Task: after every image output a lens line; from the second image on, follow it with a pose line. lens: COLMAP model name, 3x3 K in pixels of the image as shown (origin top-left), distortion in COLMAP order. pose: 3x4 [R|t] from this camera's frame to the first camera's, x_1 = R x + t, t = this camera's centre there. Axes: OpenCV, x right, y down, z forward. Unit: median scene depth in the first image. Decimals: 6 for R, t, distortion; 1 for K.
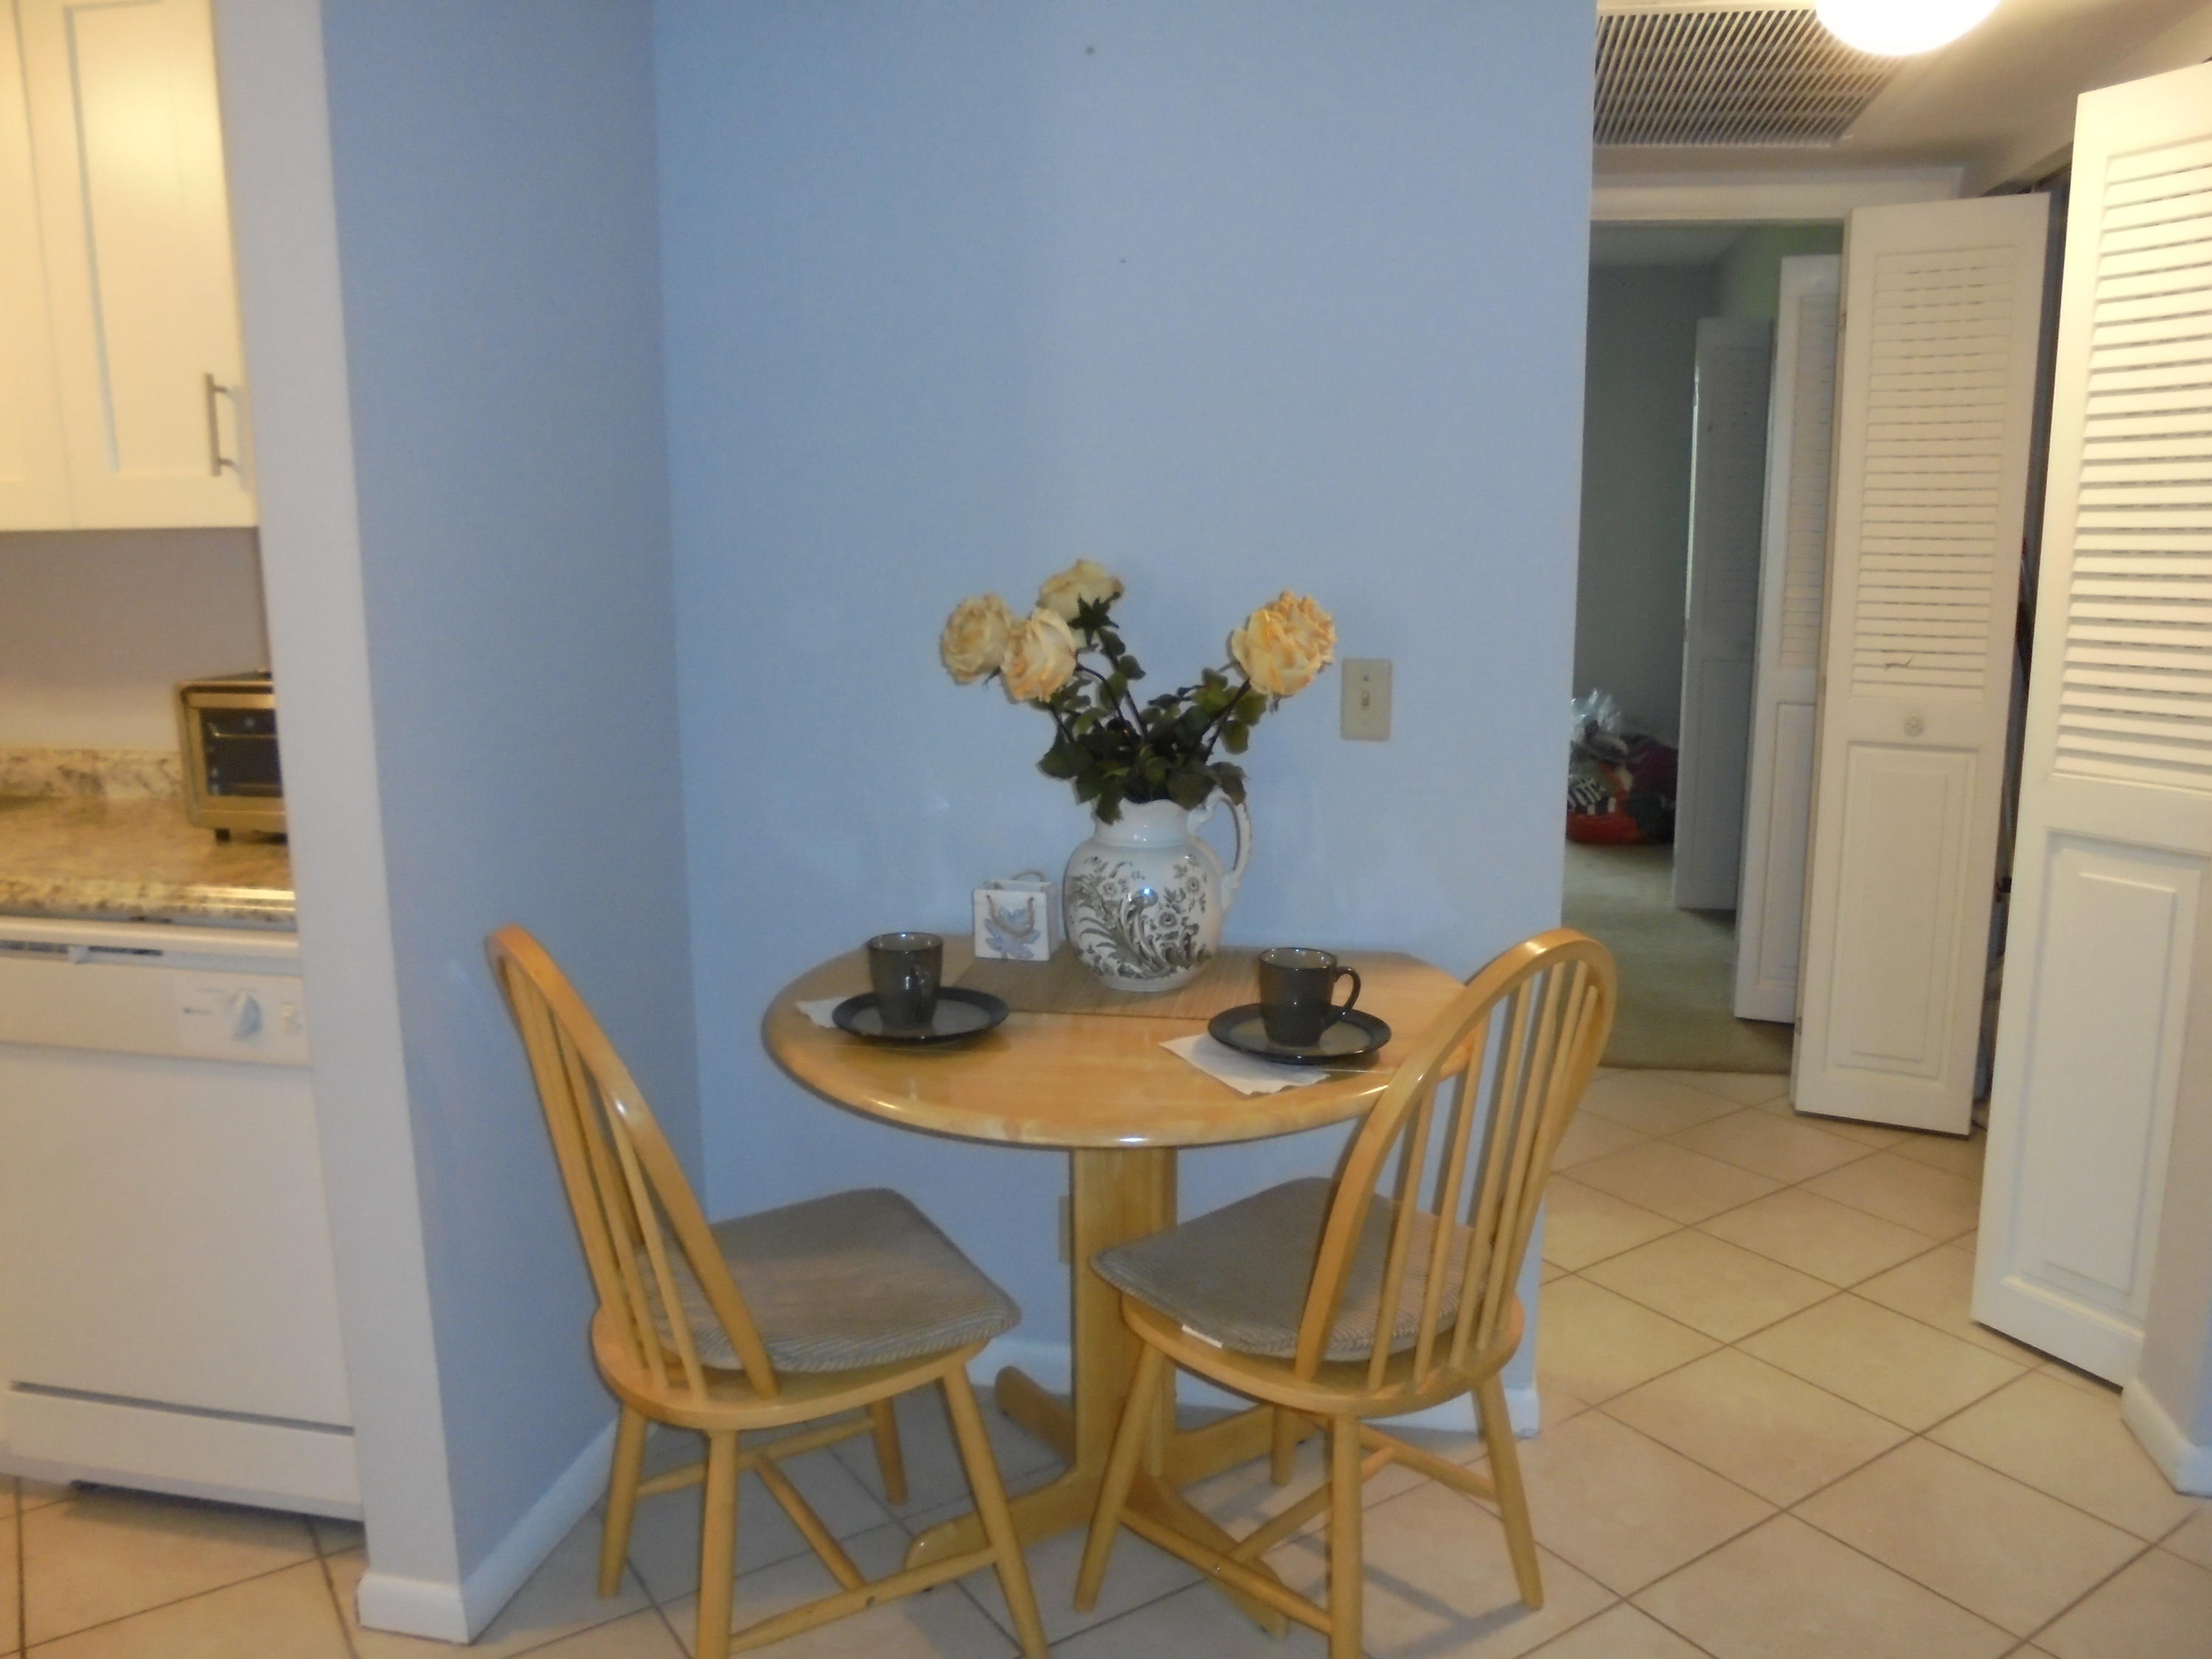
lens RADIAL K [[1650.9, 0, 1106.0], [0, 1650.9, 829.5], [0, 0, 1]] dist [-0.129372, 0.096359]
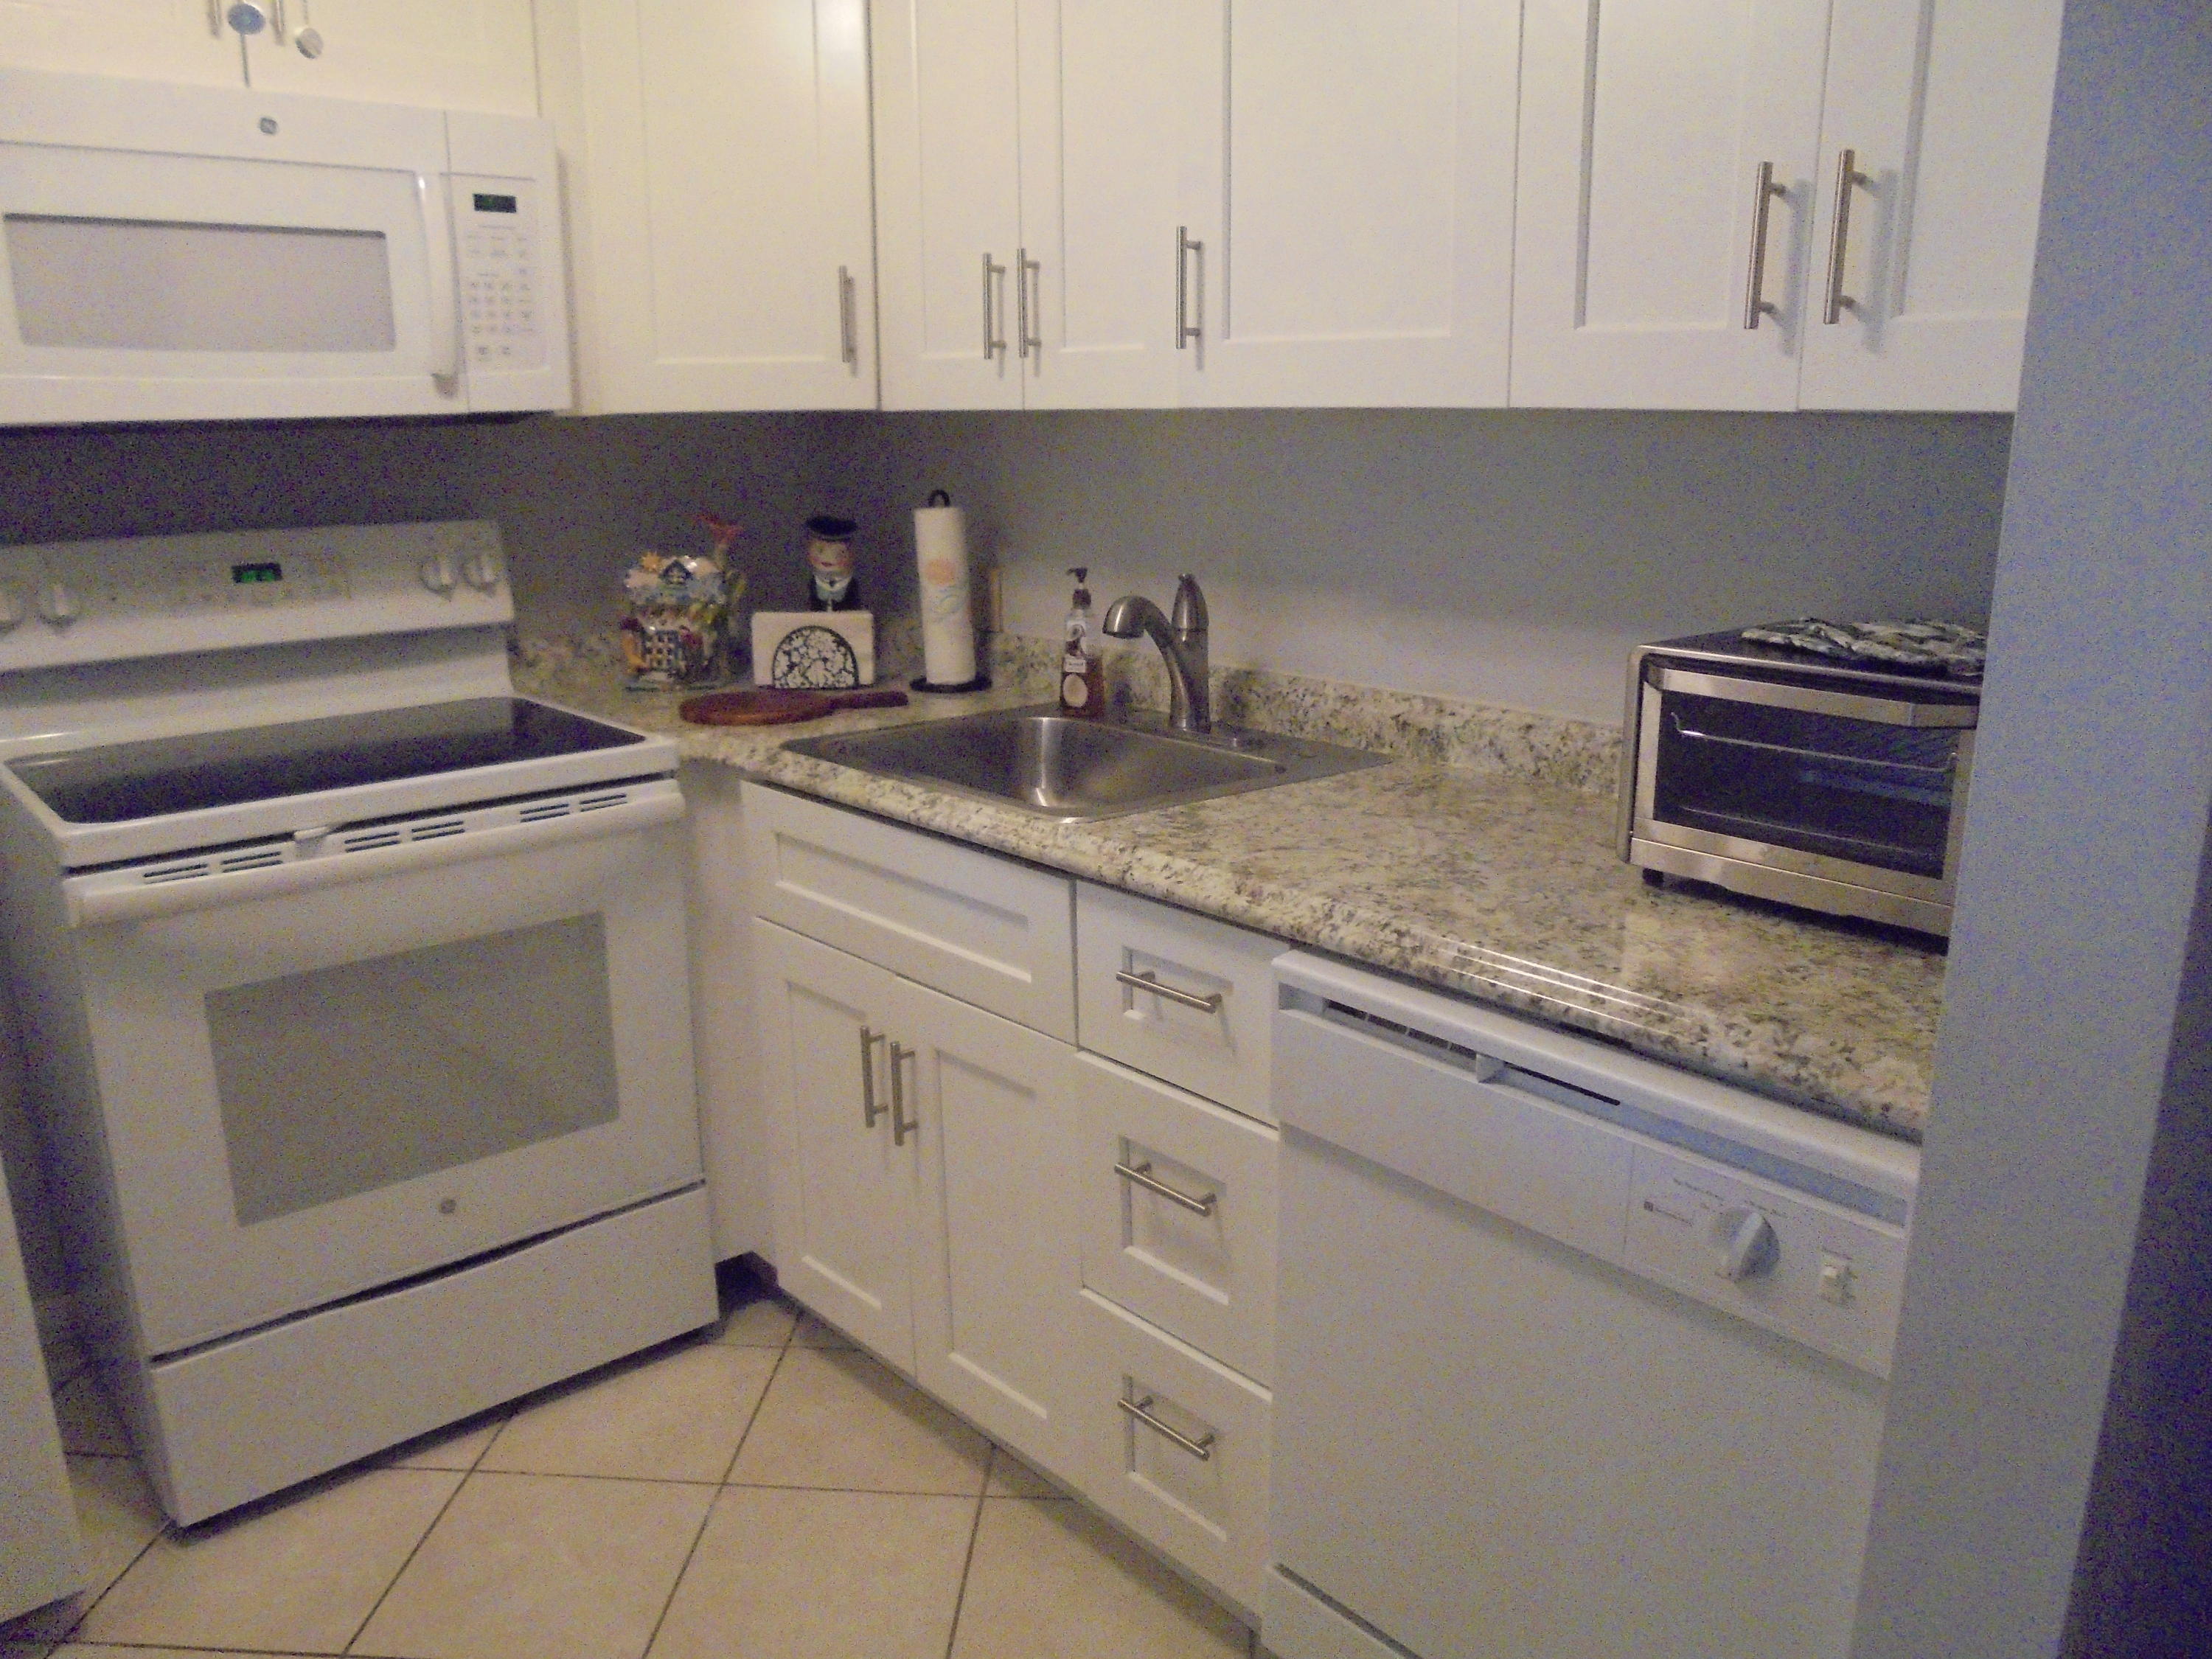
lens RADIAL K [[1650.9, 0, 1106.0], [0, 1650.9, 829.5], [0, 0, 1]] dist [-0.129372, 0.096359]
pose [[0.784452, 0.152937, -0.601037, -0.340770], [-0.116999, 0.988210, 0.098753, -0.058716], [0.609054, -0.007146, 0.793096, 0.334479]]
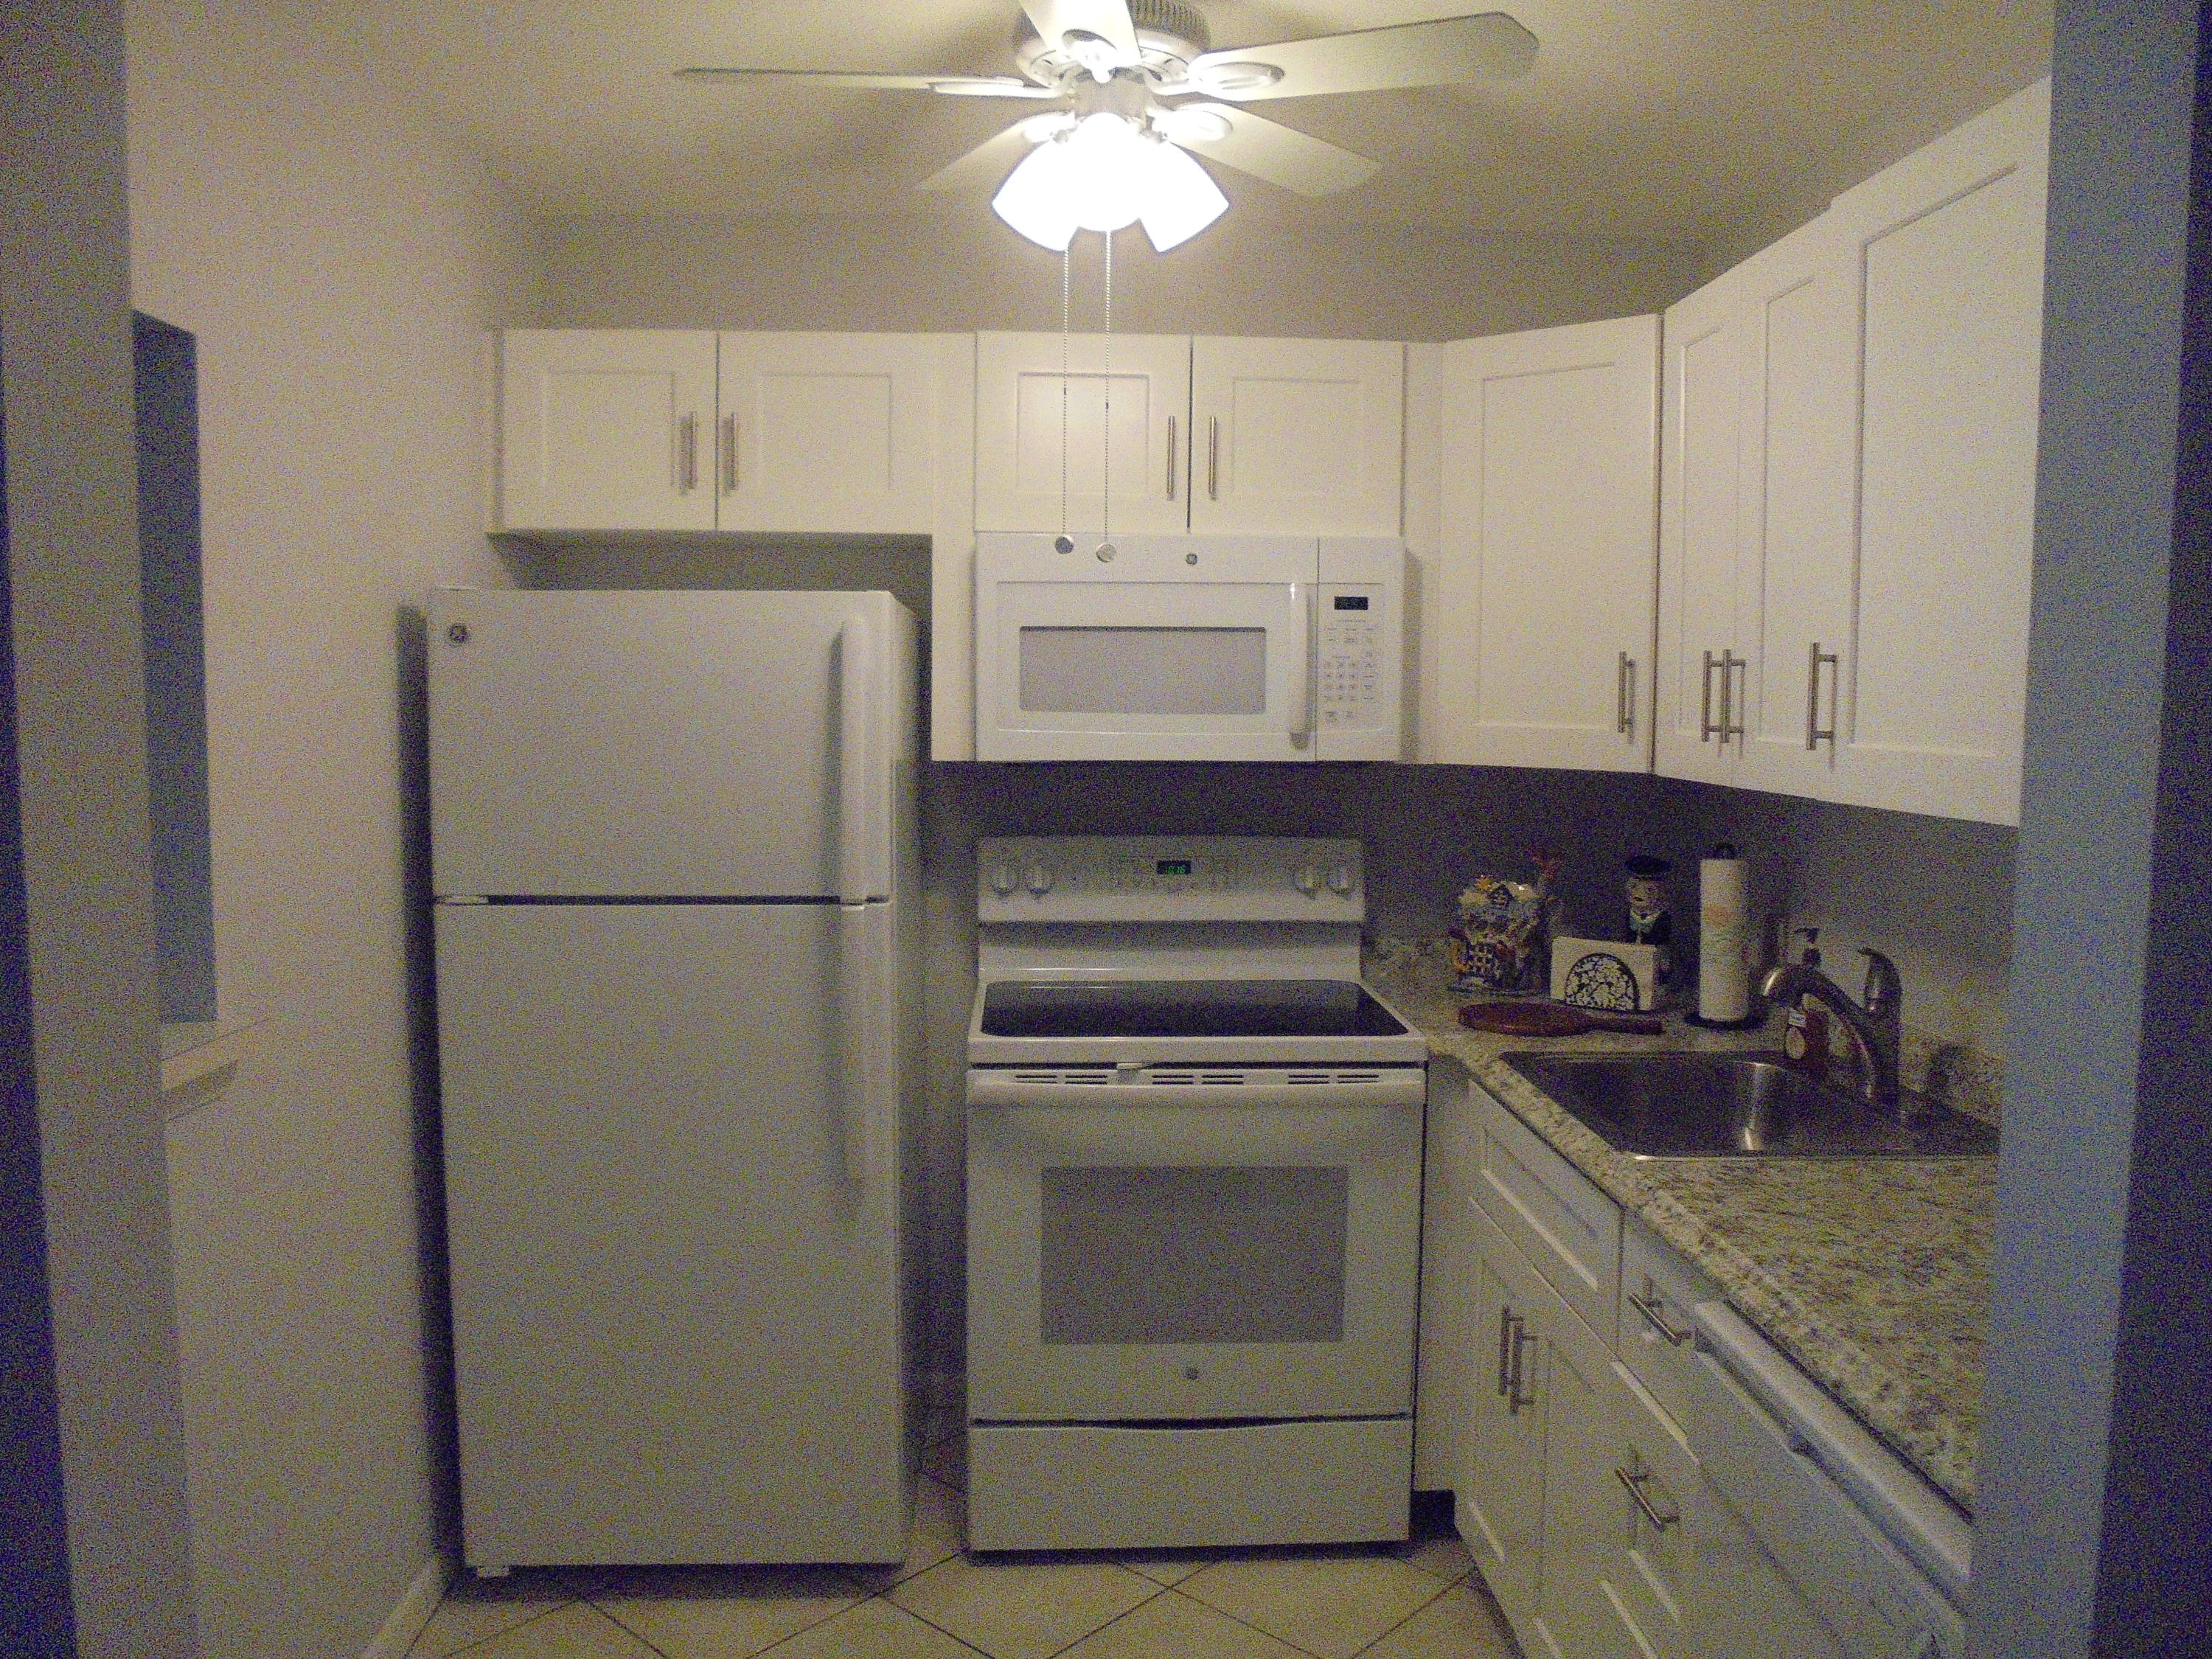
lens RADIAL K [[1650.9, 0, 1106.0], [0, 1650.9, 829.5], [0, 0, 1]] dist [-0.129372, 0.096359]
pose [[0.213563, 0.086816, -0.973064, -0.036226], [-0.195908, 0.979616, 0.044404, -0.142330], [0.957085, 0.181148, 0.226218, 0.440445]]
